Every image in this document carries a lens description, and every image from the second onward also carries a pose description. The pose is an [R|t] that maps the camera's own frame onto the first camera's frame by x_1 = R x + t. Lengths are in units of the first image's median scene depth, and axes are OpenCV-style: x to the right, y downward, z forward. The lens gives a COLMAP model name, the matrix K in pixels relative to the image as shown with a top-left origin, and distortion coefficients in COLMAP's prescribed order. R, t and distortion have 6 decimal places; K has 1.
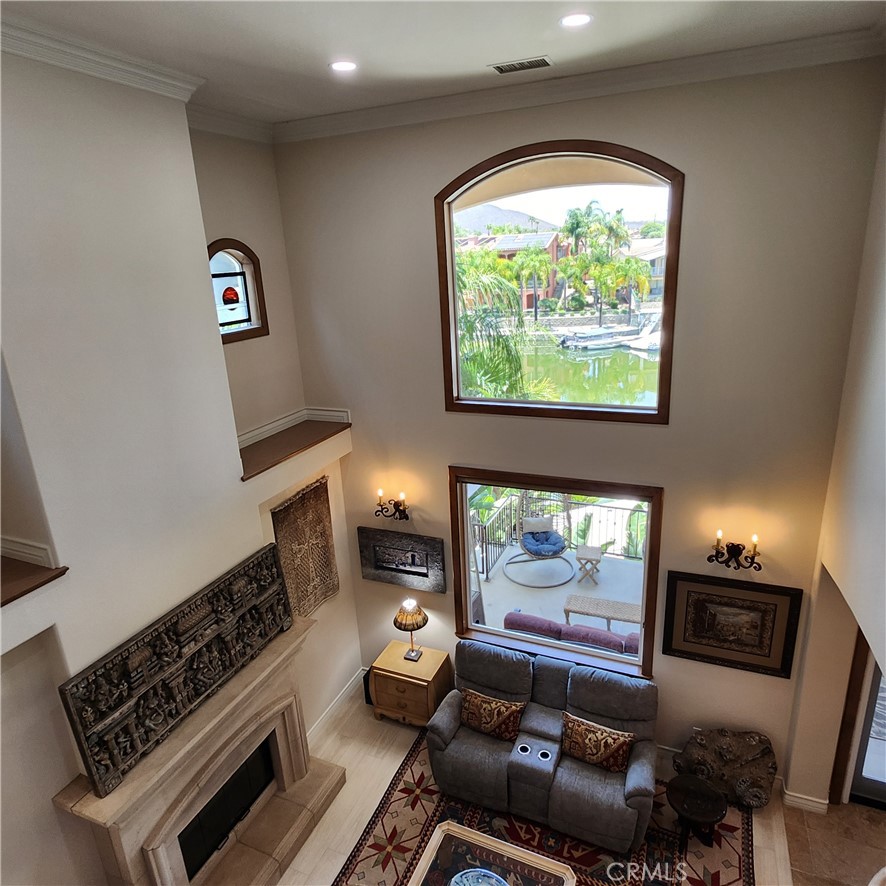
lens RADIAL K [[575.4, 0, 444.4], [0, 575.4, 428.1], [0, 0, 1]] dist [0.005194, -0.001857]
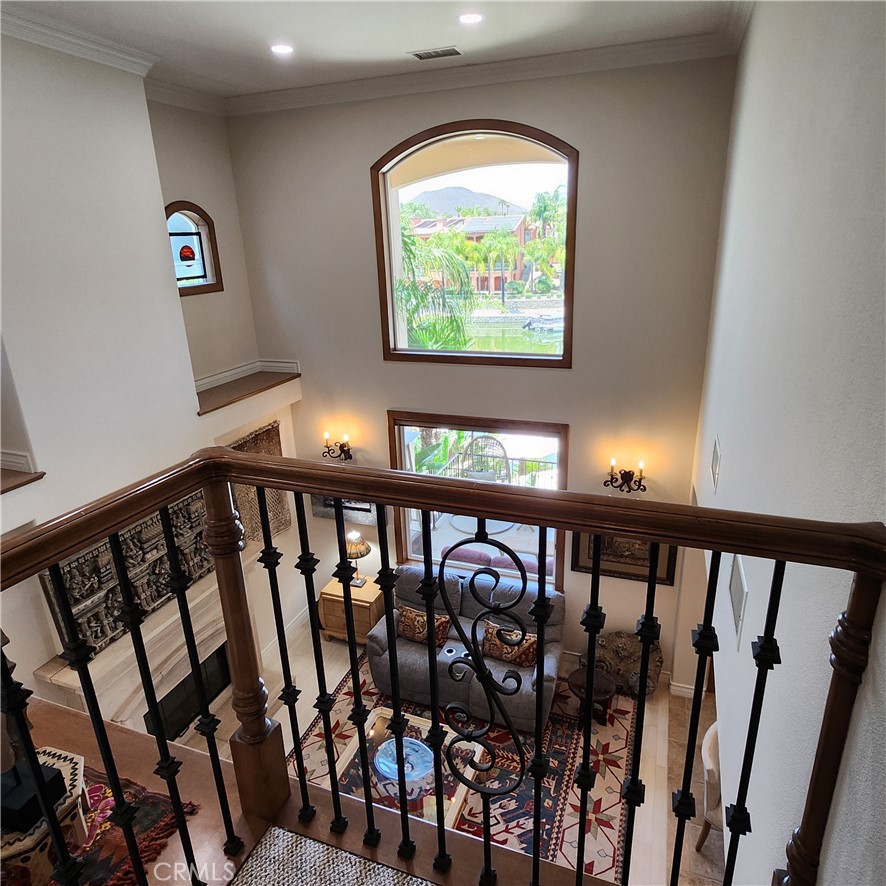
lens RADIAL K [[575.4, 0, 445.5], [0, 575.4, 424.8], [0, 0, 1]] dist [0.005194, -0.001857]
pose [[0.998680, -0.000779, 0.051361, 0.070389], [-0.000348, 0.999760, 0.021915, 0.077171], [-0.051366, -0.021904, 0.998440, -0.145511]]
